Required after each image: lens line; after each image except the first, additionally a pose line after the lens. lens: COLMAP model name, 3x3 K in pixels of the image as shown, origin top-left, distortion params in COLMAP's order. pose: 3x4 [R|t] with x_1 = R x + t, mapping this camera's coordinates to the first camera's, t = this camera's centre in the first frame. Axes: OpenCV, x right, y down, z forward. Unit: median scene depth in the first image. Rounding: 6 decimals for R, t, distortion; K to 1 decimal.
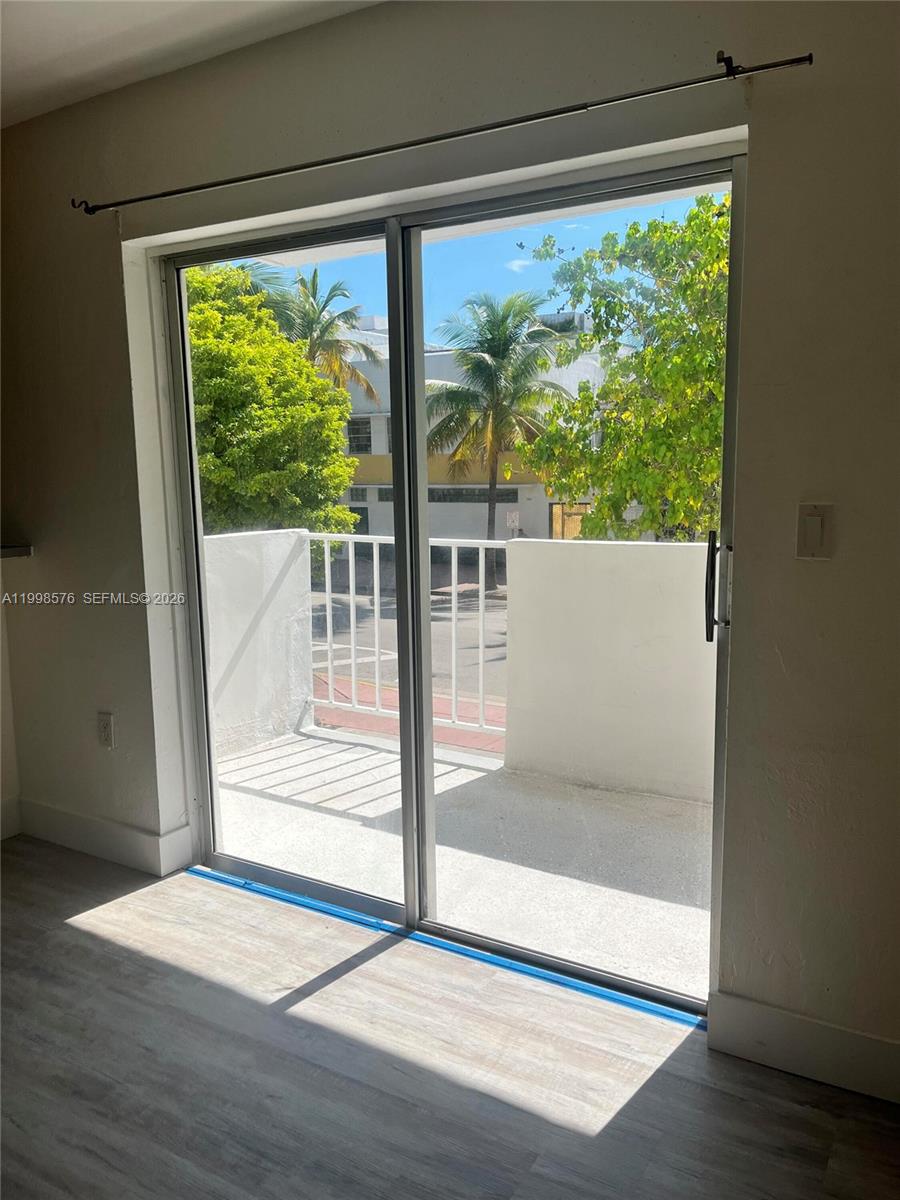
lens RADIAL K [[925.6, 0, 450.0], [0, 925.6, 600.0], [0, 0, 1]] dist [0.033830, -0.007037]
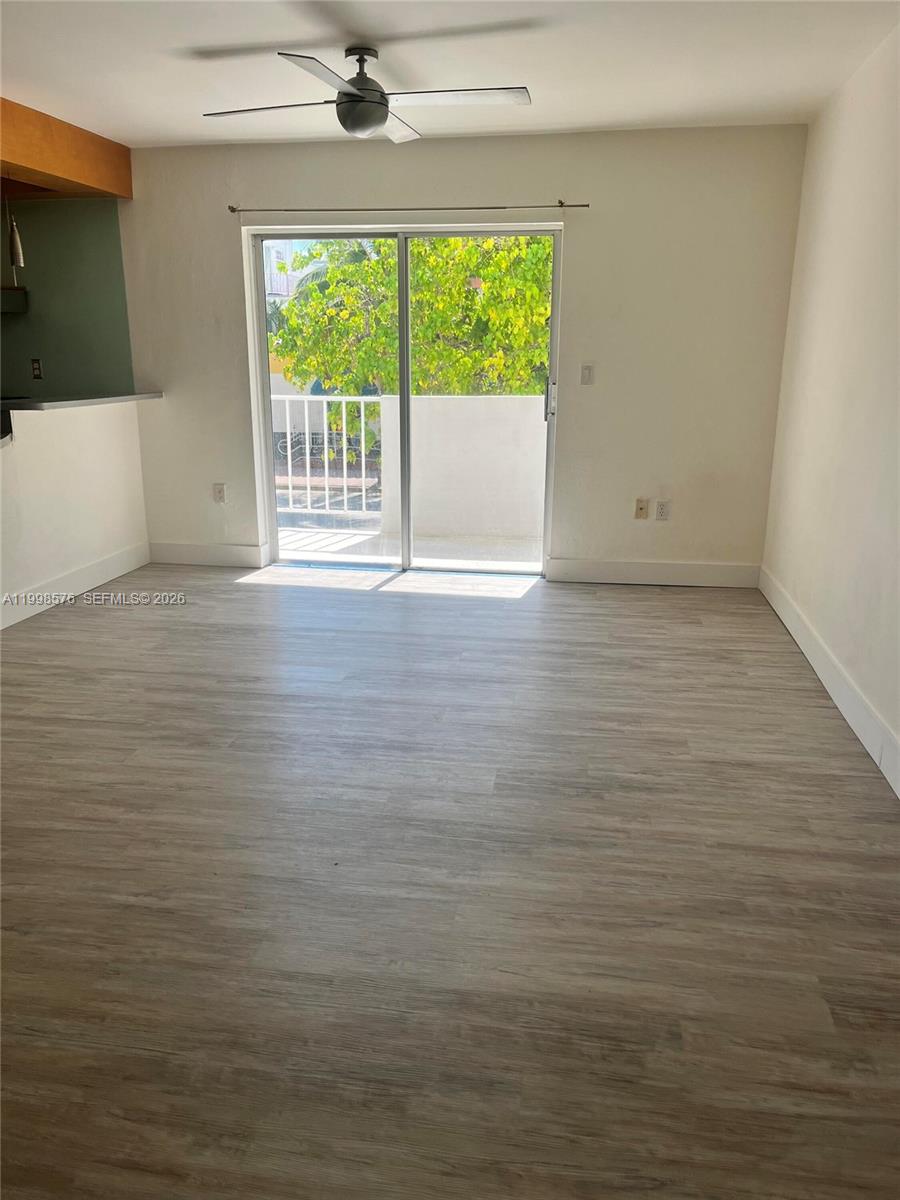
lens RADIAL K [[925.6, 0, 450.0], [0, 925.6, 600.0], [0, 0, 1]] dist [0.033830, -0.007037]
pose [[0.928519, -0.079986, 0.362568, -0.644354], [0.039735, 0.992318, 0.117156, 0.155086], [-0.369154, -0.094375, 0.924564, -0.907584]]
